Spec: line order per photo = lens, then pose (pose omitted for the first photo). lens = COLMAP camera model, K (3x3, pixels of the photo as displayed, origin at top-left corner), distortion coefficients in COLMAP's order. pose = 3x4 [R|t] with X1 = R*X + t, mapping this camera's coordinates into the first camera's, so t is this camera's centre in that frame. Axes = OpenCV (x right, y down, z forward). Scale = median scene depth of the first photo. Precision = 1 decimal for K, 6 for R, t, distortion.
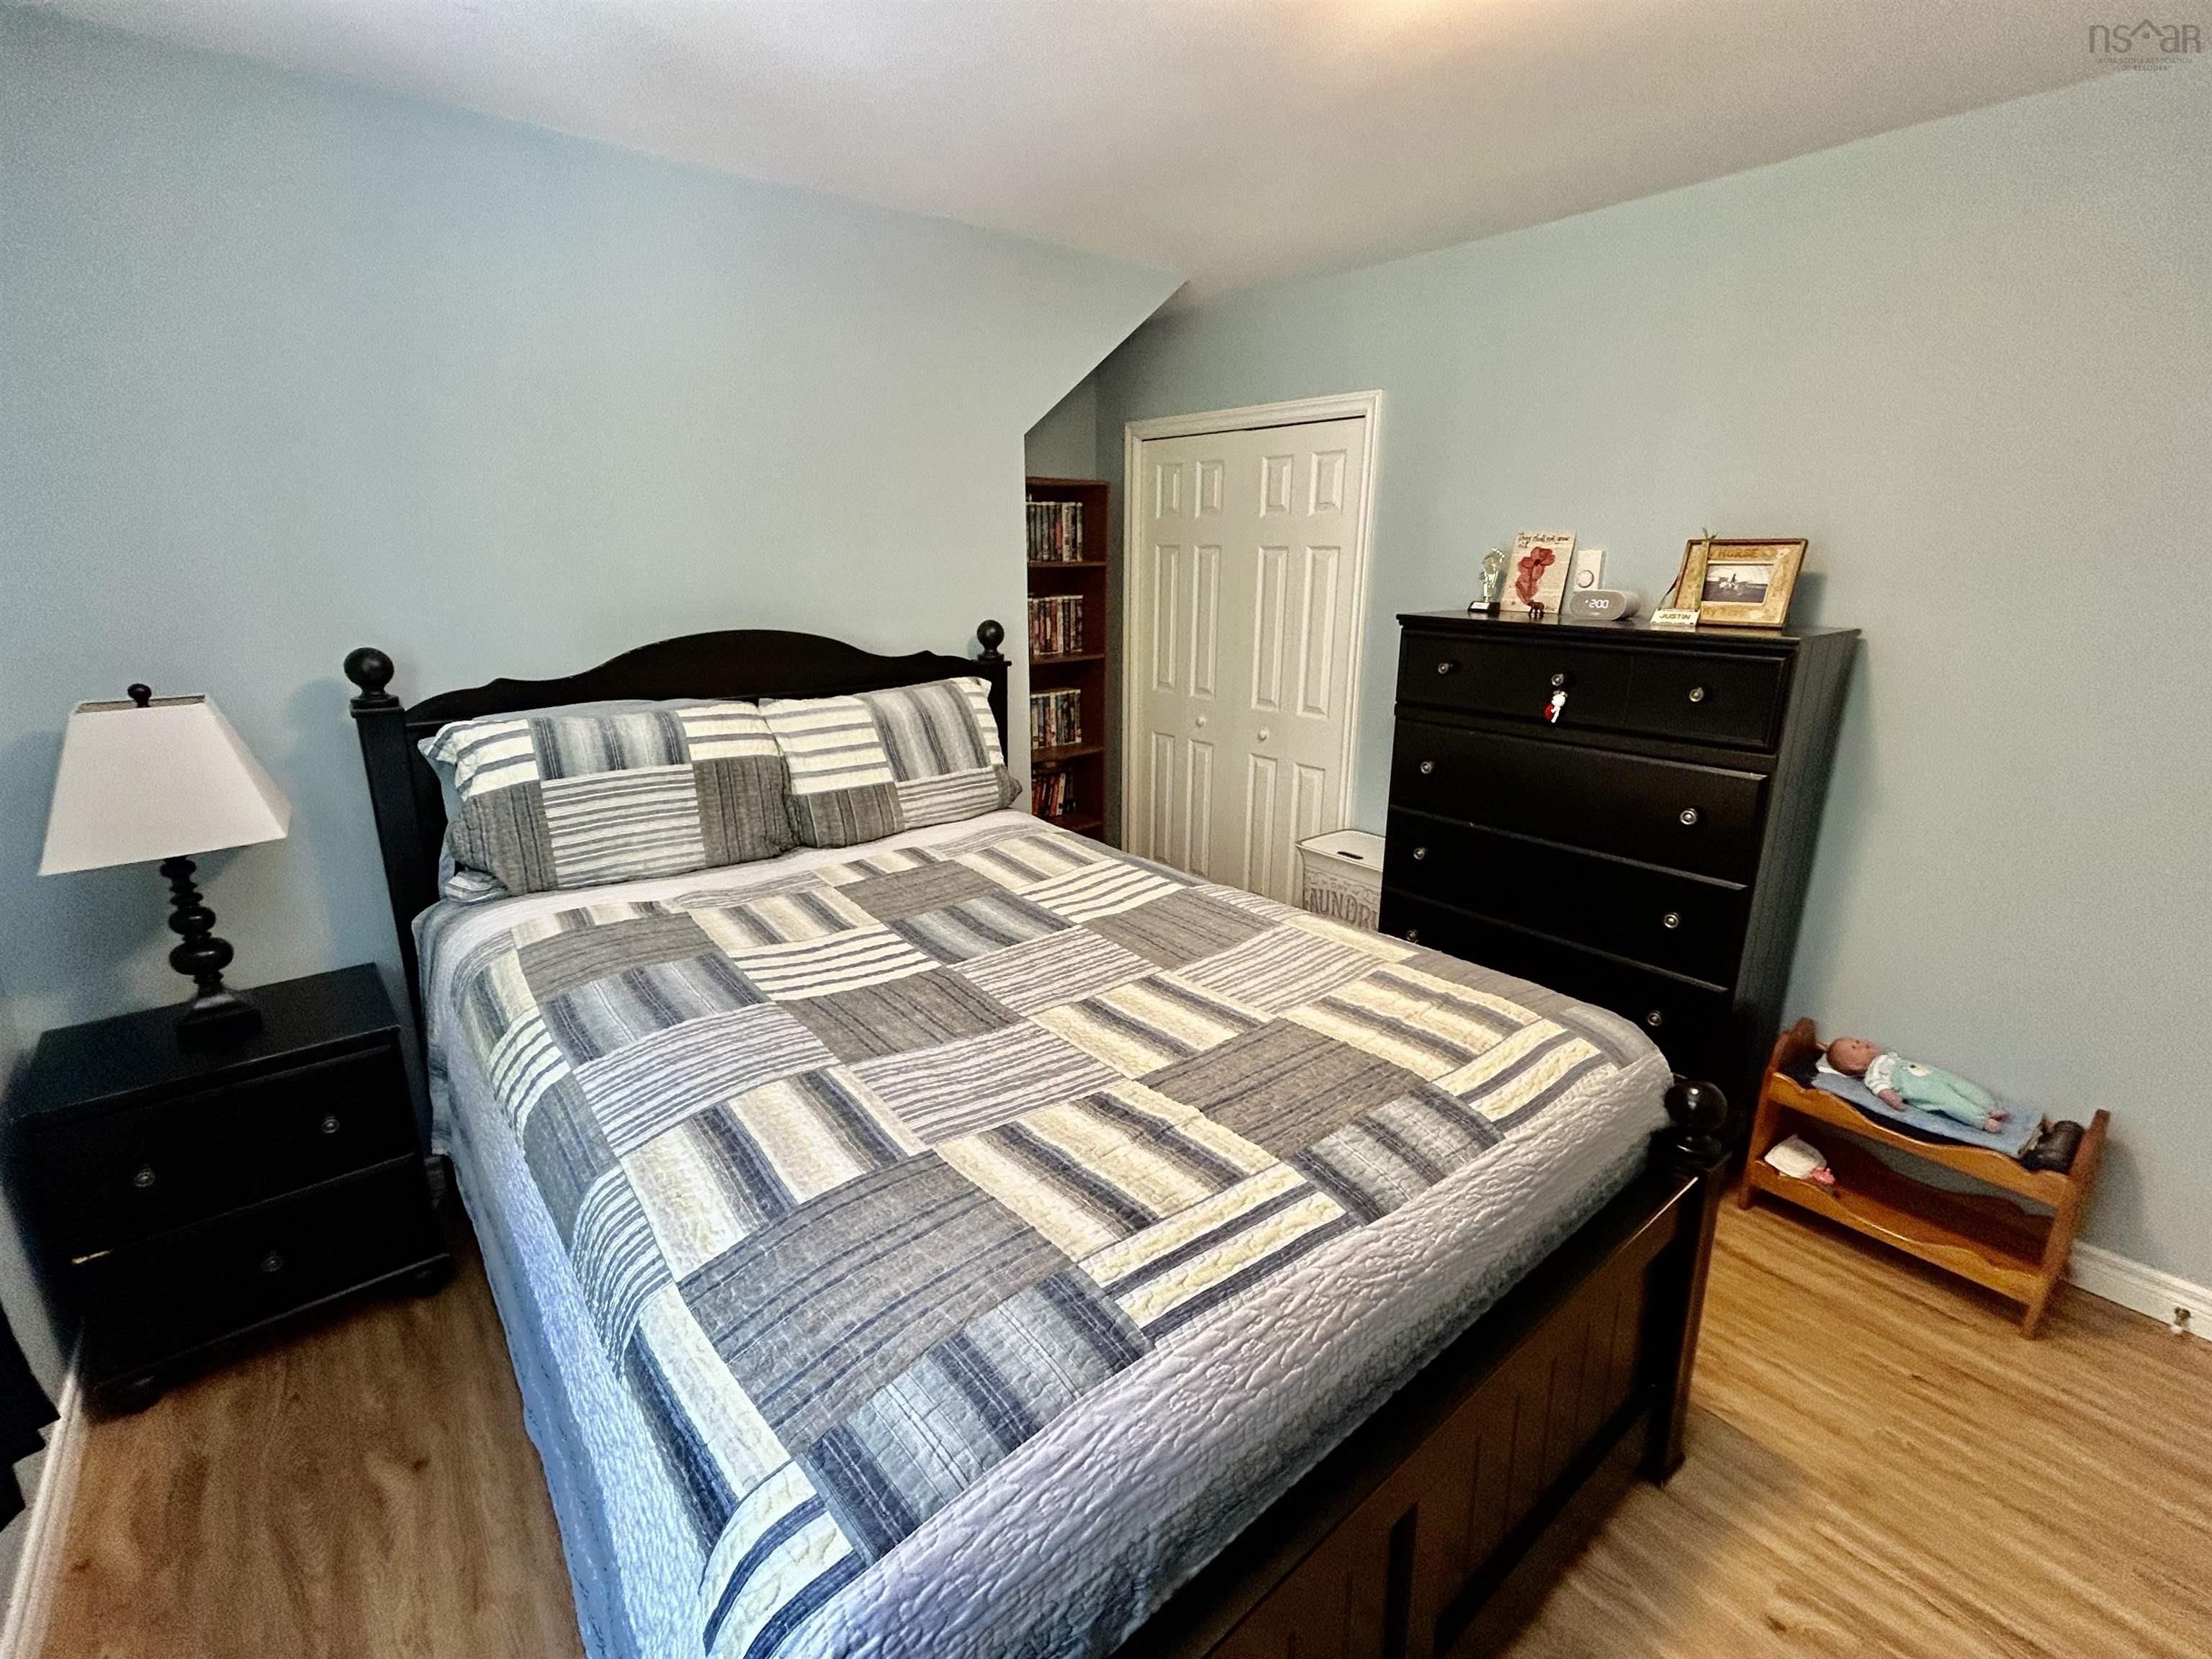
lens RADIAL K [[973.2, 0, 1114.3], [0, 973.2, 825.2], [0, 0, 1]] dist [-0.002278, -0.000161]
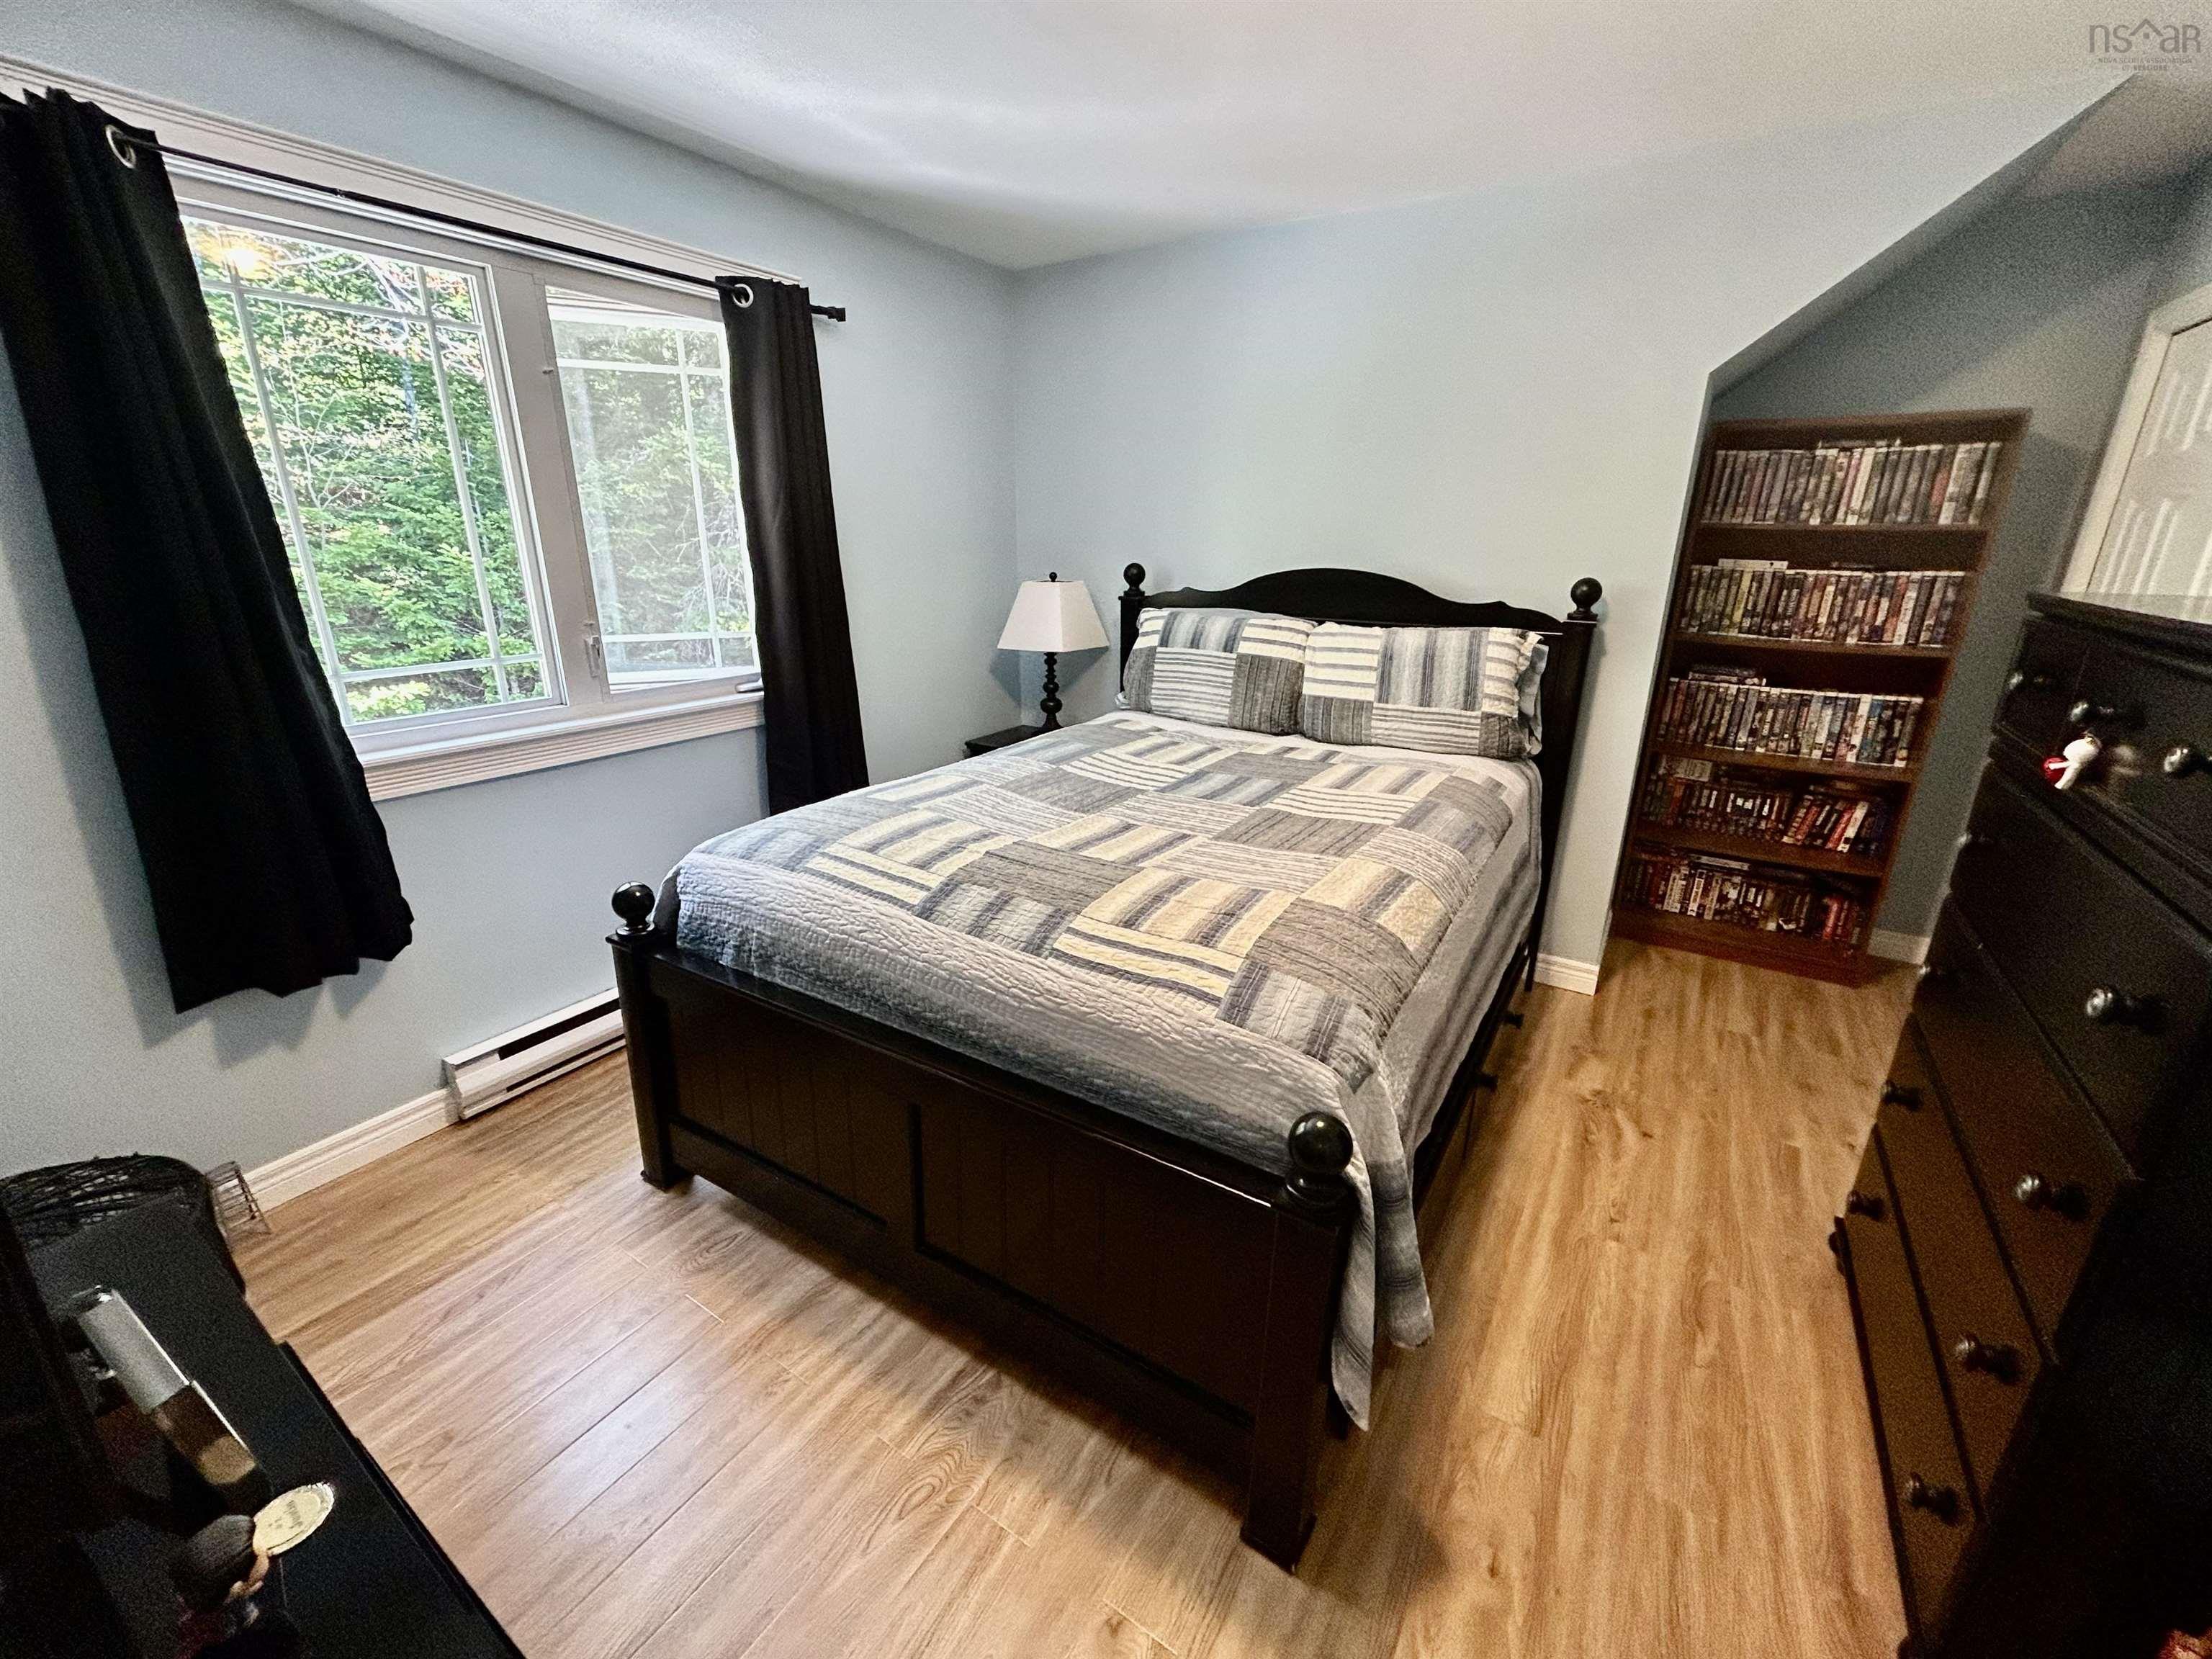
lens RADIAL K [[909.0, 0, 1115.9], [0, 909.0, 829.7], [0, 0, 1]] dist [-0.001780, 0.001622]
pose [[0.326953, 0.293480, -0.898316, 0.852551], [-0.262810, 0.941298, 0.211869, -0.059179], [0.907762, 0.166815, 0.384890, 0.368938]]
